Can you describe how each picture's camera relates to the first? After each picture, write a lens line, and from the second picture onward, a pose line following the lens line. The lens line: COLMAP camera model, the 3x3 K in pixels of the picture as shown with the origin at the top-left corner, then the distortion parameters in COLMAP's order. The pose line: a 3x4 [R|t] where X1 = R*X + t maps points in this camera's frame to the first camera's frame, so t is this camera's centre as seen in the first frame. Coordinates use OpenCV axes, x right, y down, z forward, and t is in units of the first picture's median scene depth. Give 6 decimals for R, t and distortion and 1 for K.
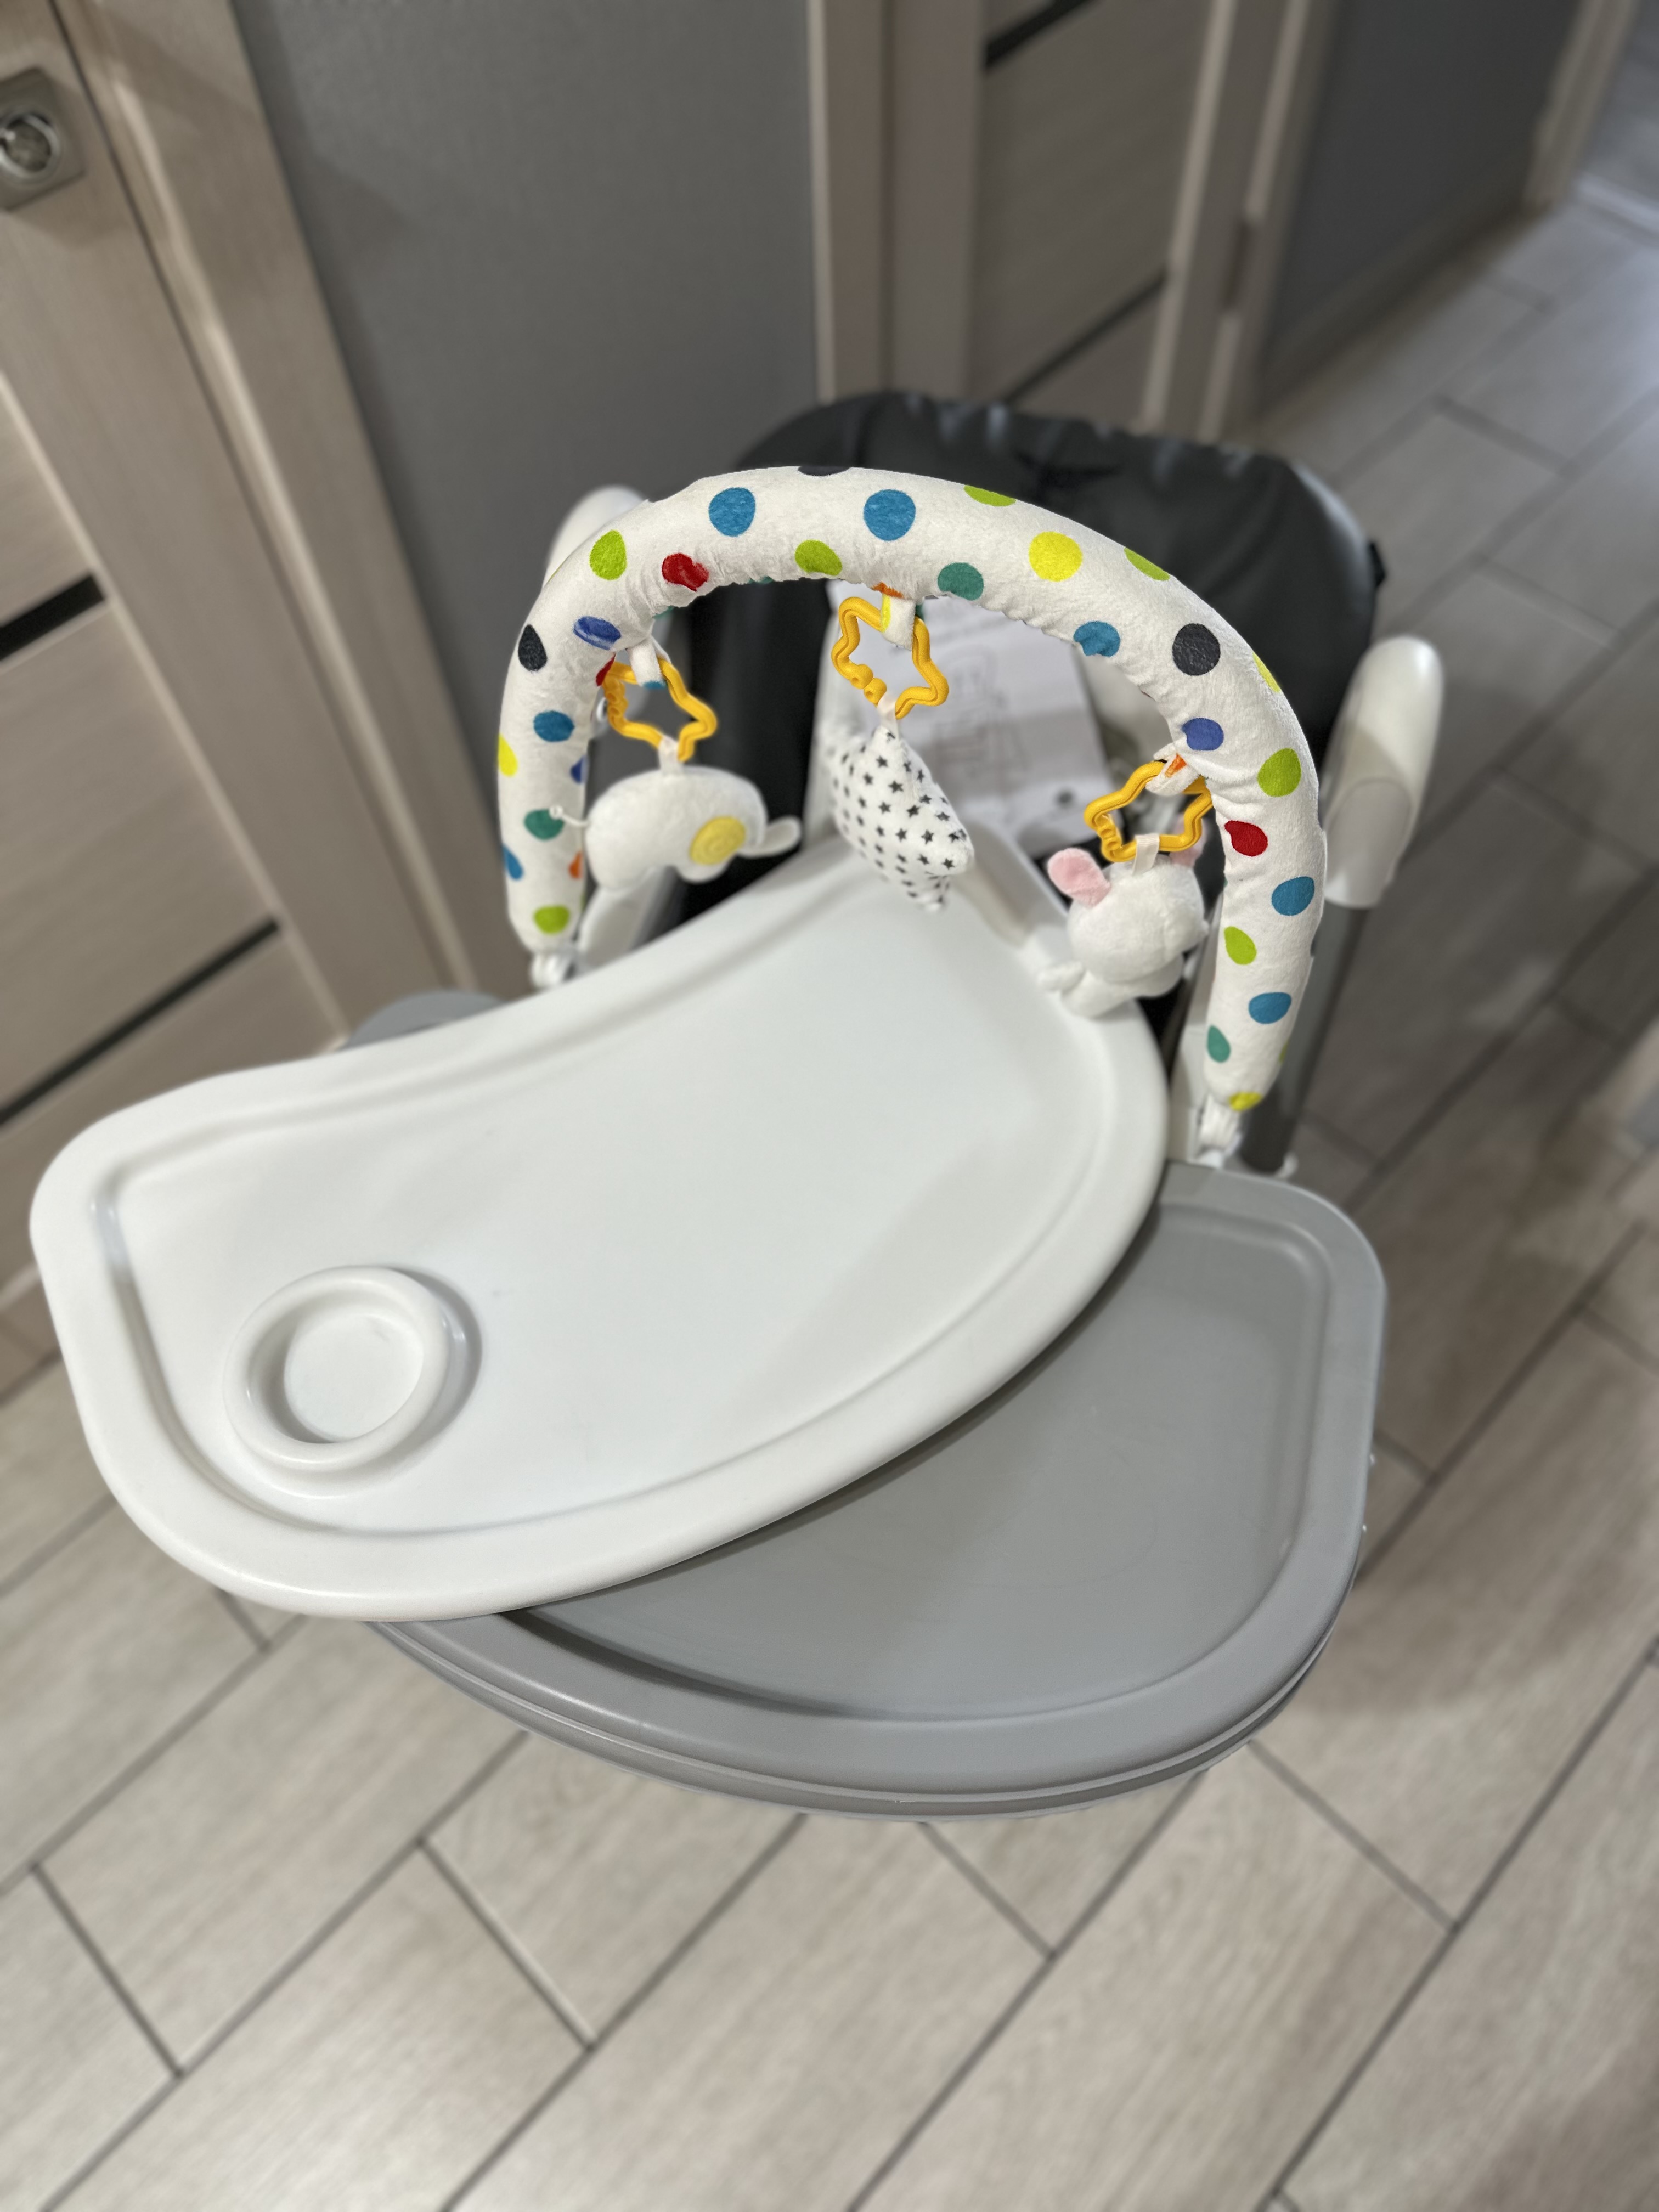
lens RADIAL K [[1588.6, 0, 819.0], [0, 1588.6, 1106.3], [0, 0, 1]] dist [0.026838, -0.028495]
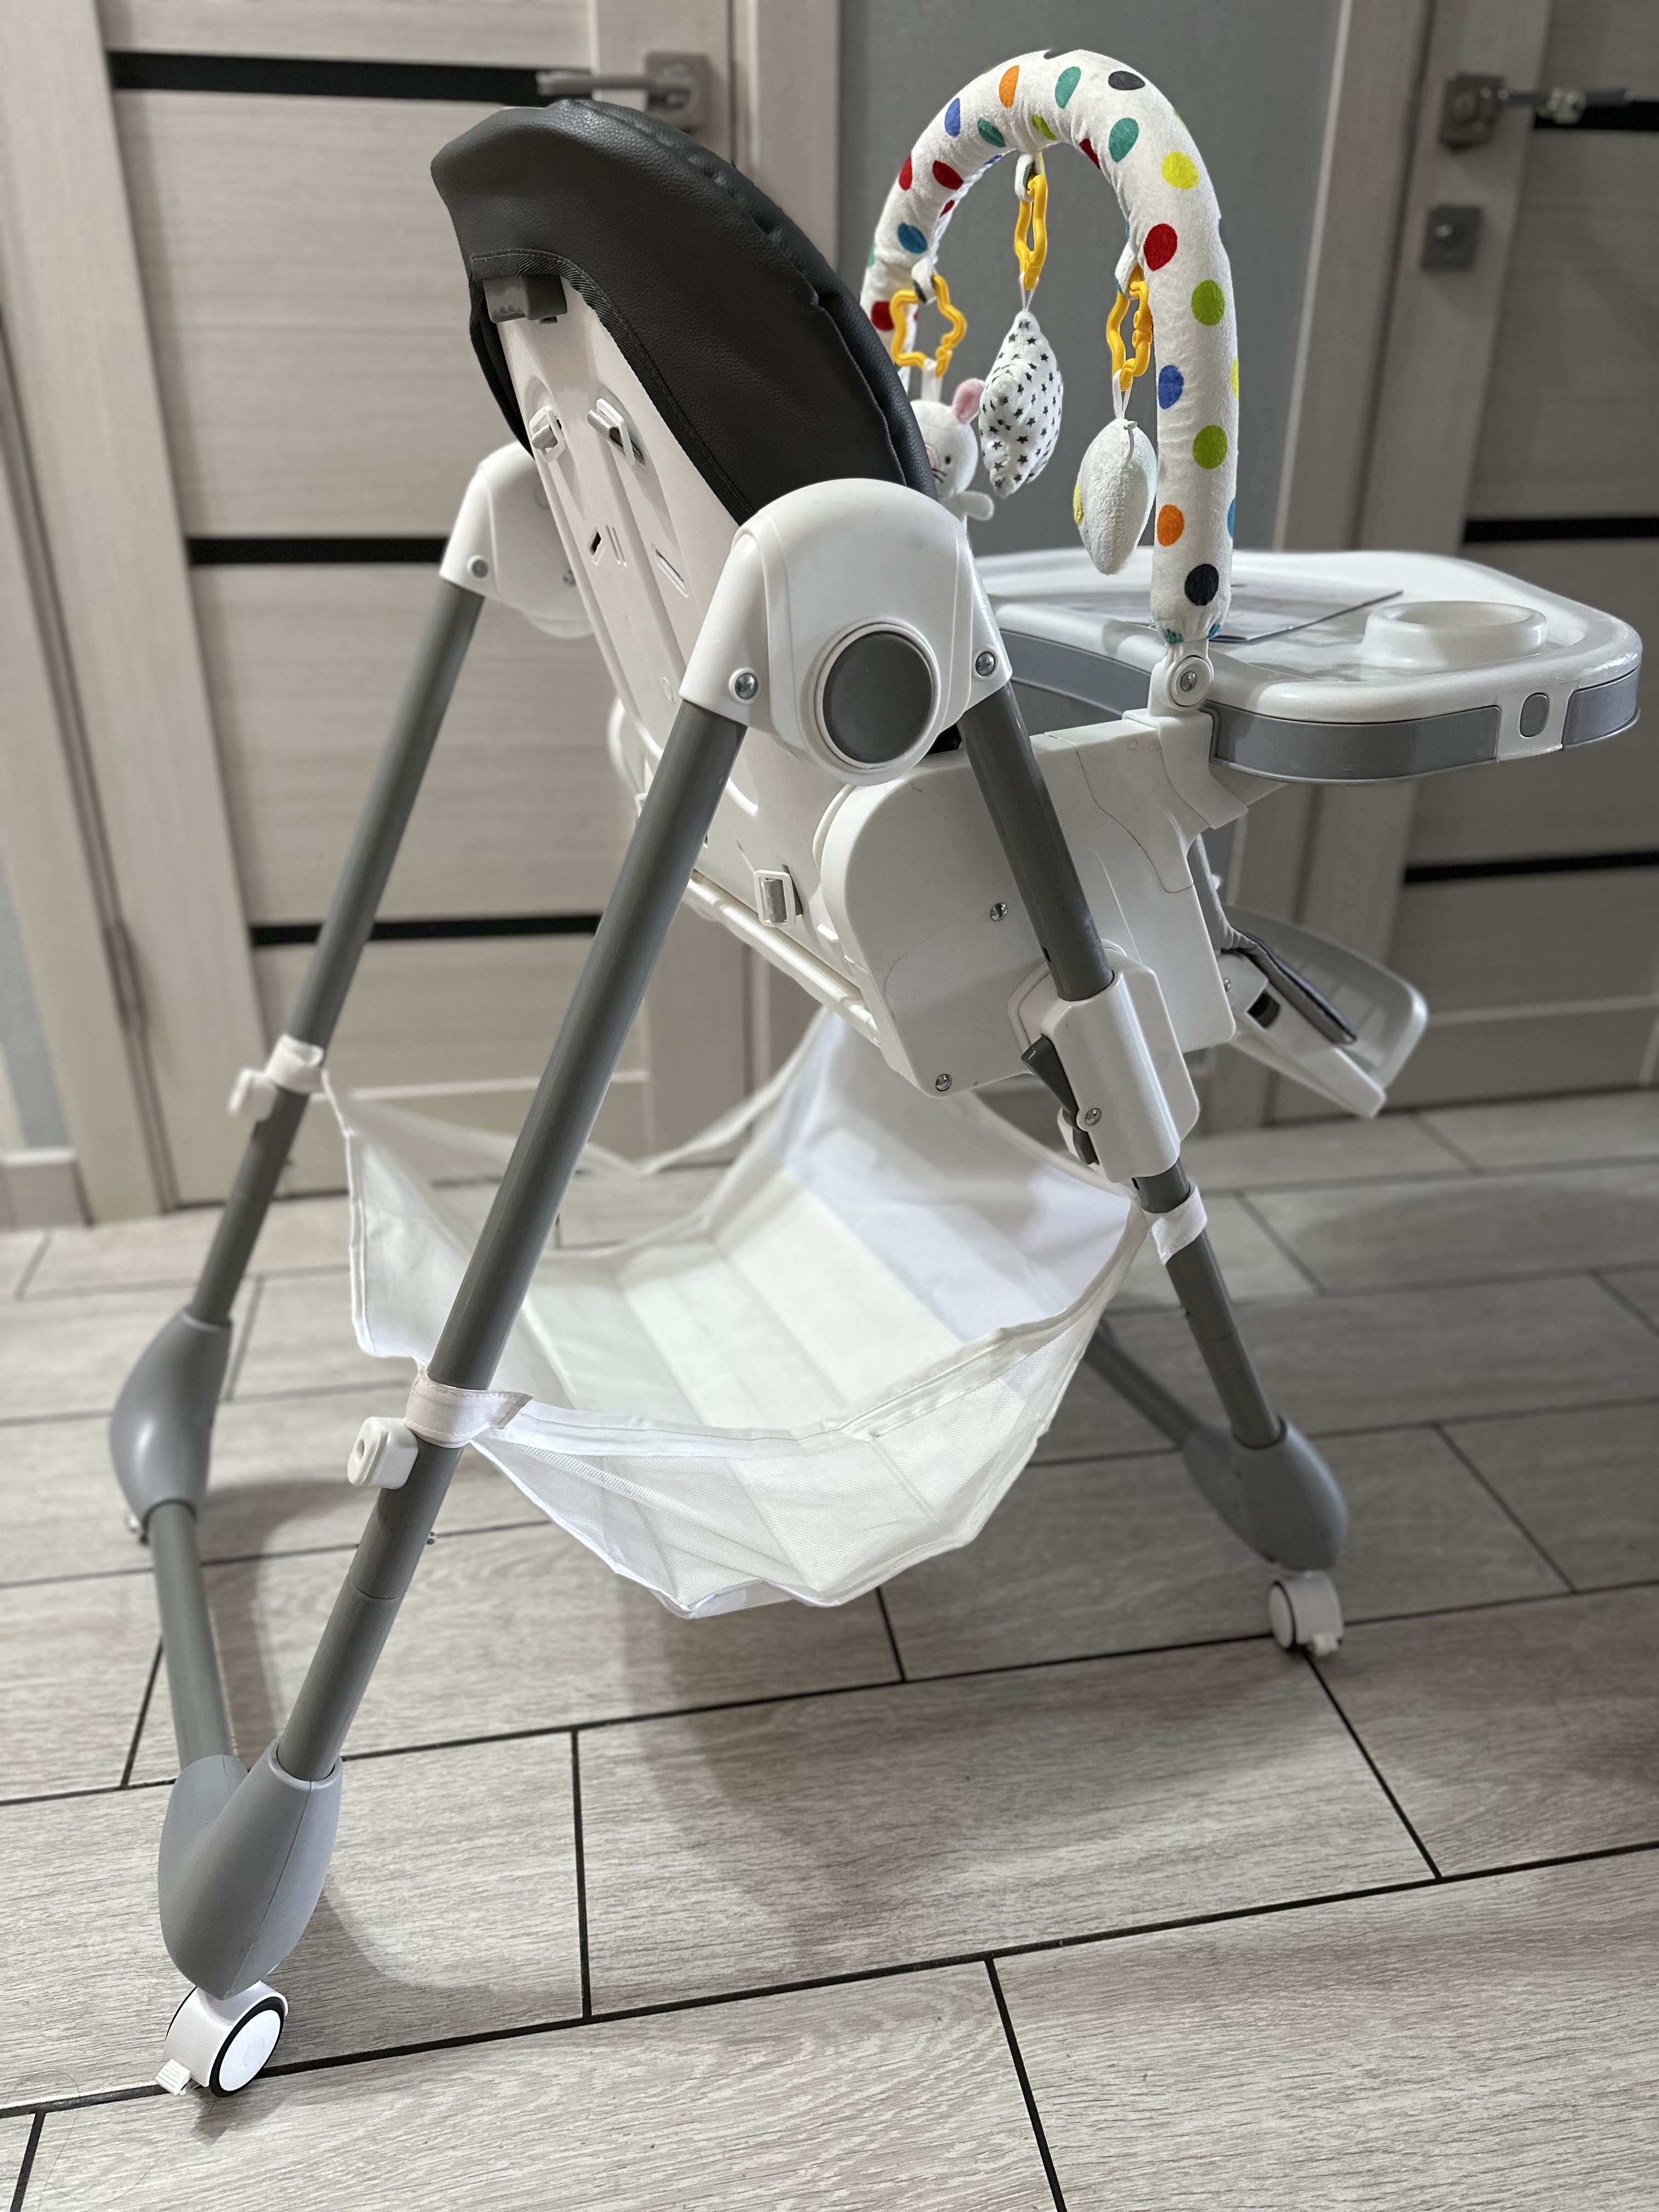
lens RADIAL K [[1588.6, 0, 819.1], [0, 1588.6, 1104.0], [0, 0, 1]] dist [0.026838, -0.028495]
pose [[0.812138, 0.280277, -0.511738, 0.495304], [-0.516026, 0.754357, -0.405785, 0.466683], [0.272301, 0.593624, 0.757273, 0.231485]]
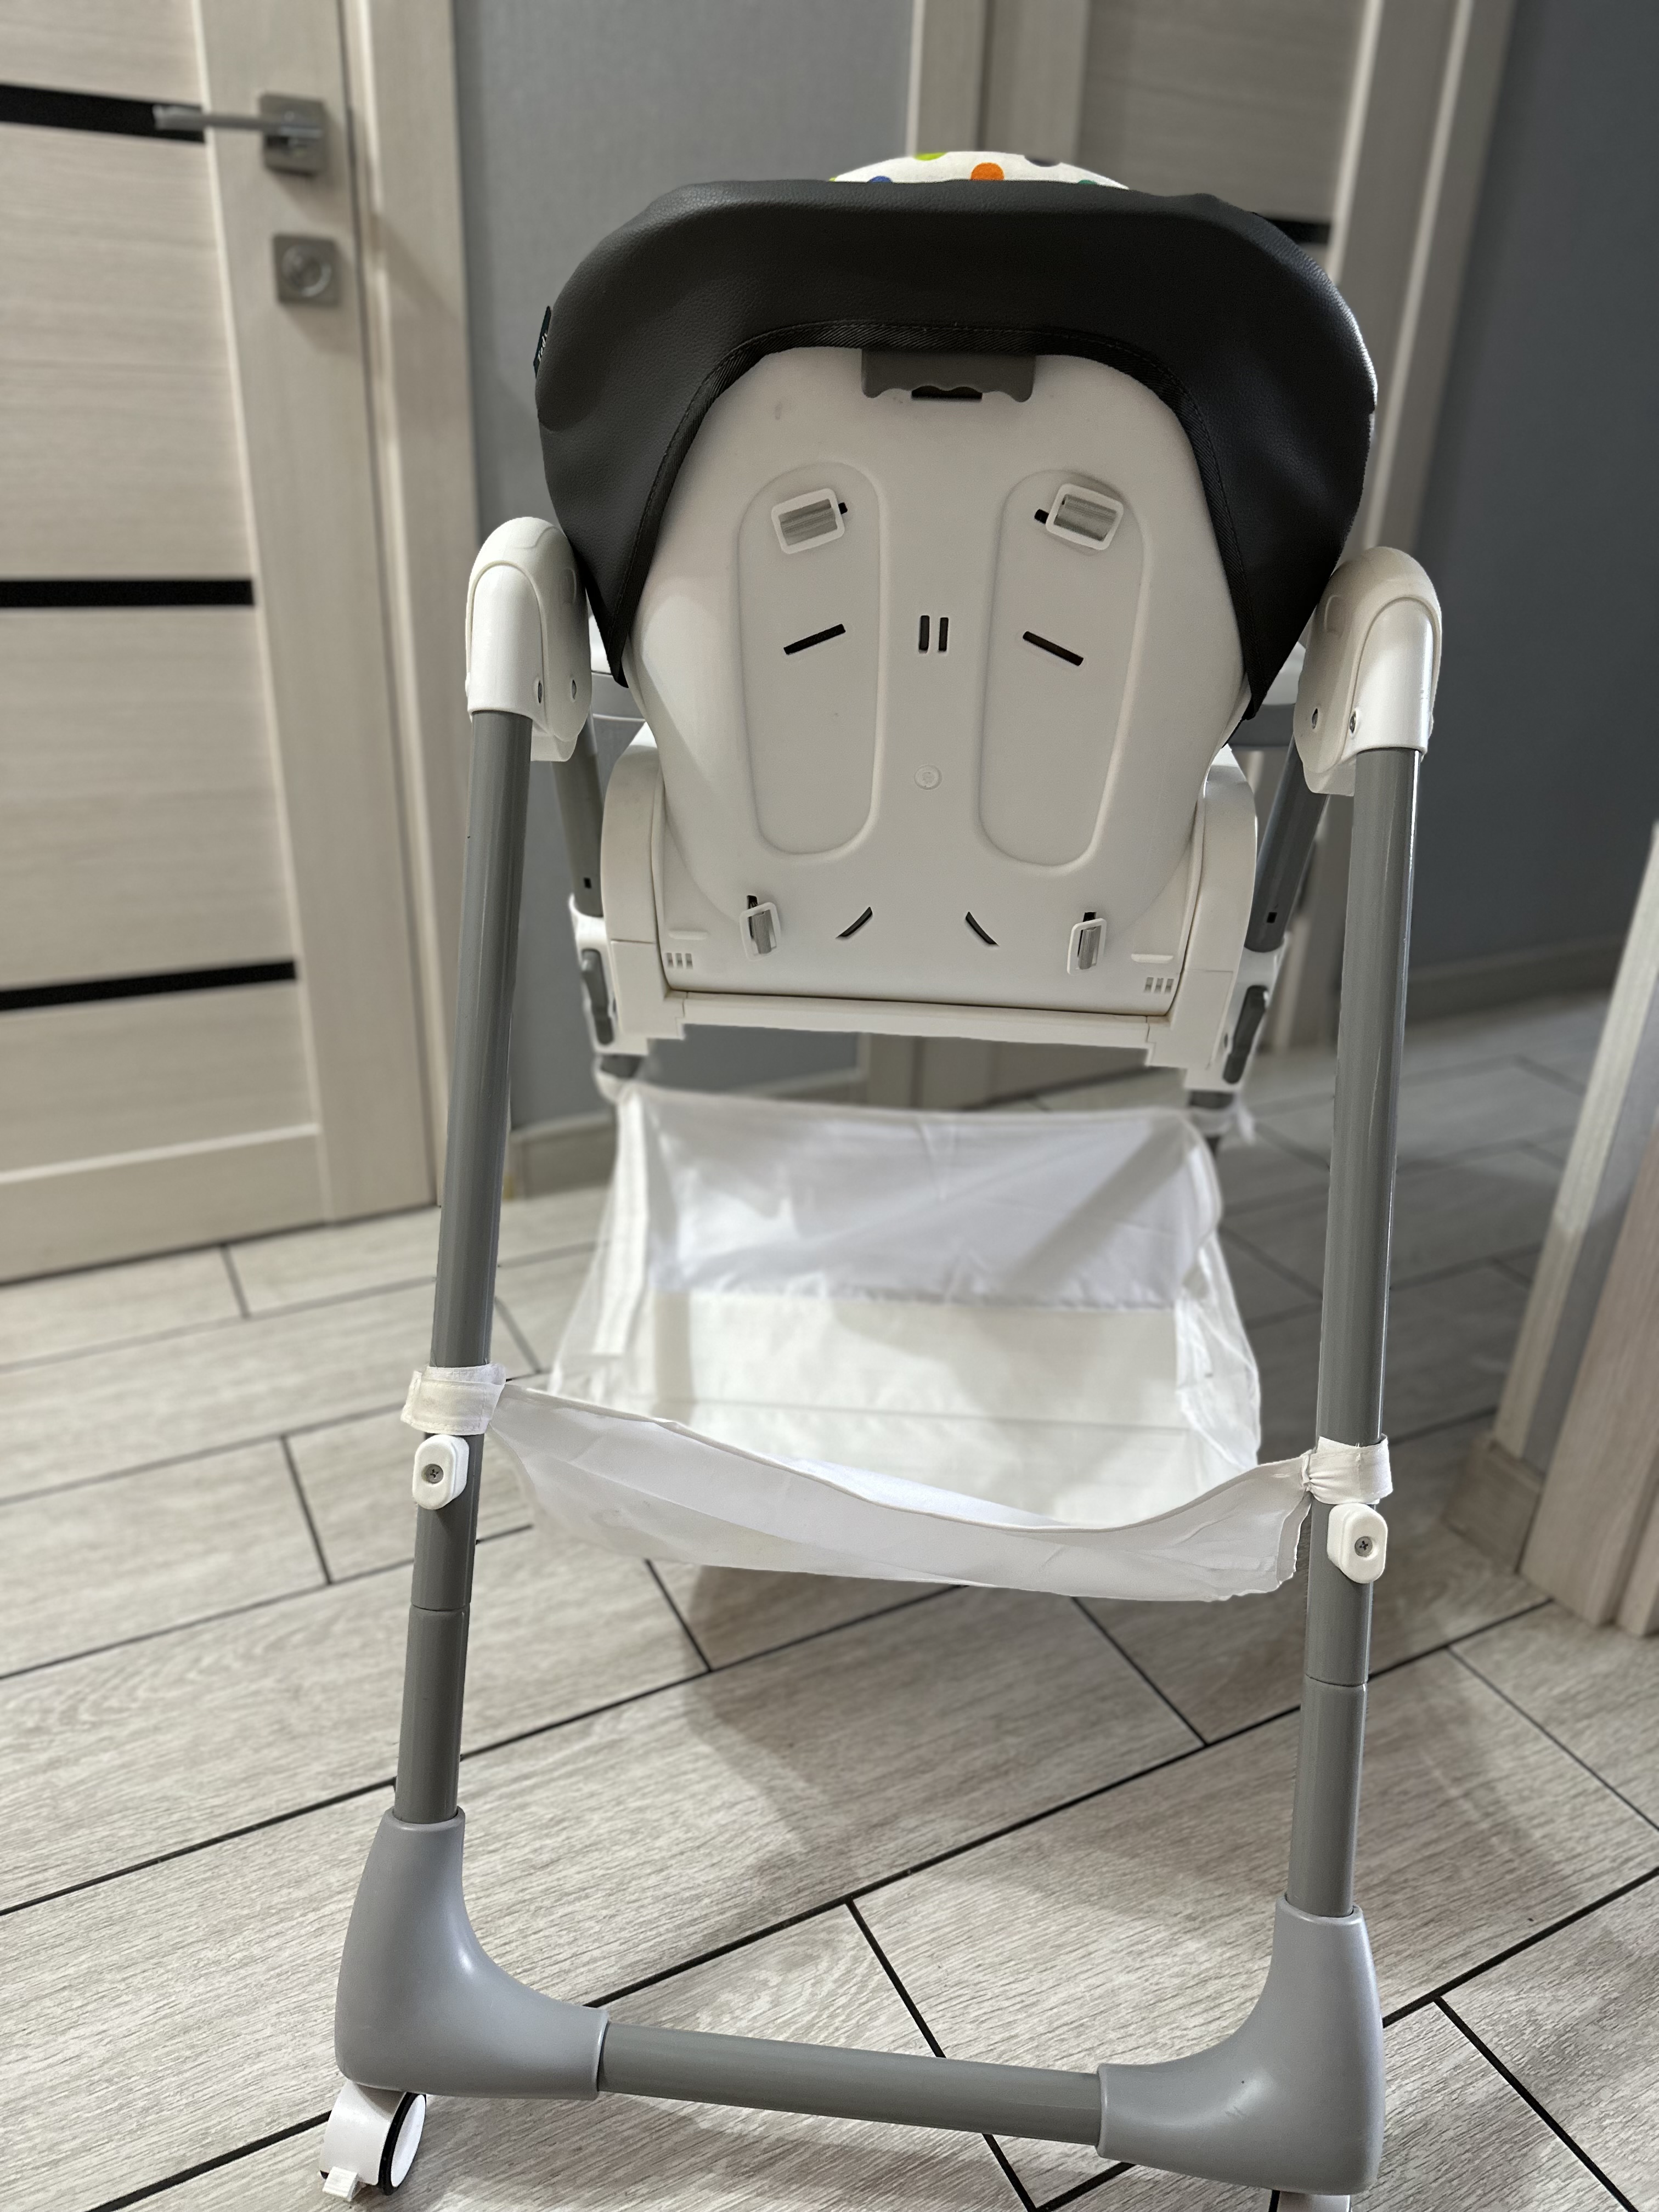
lens RADIAL K [[1588.6, 0, 814.3], [0, 1588.6, 1115.4], [0, 0, 1]] dist [0.026838, -0.028495]
pose [[0.945113, 0.187179, -0.267818, 0.411224], [-0.307266, 0.787914, -0.533647, 0.548809], [0.111130, 0.586647, 0.802181, 0.179655]]
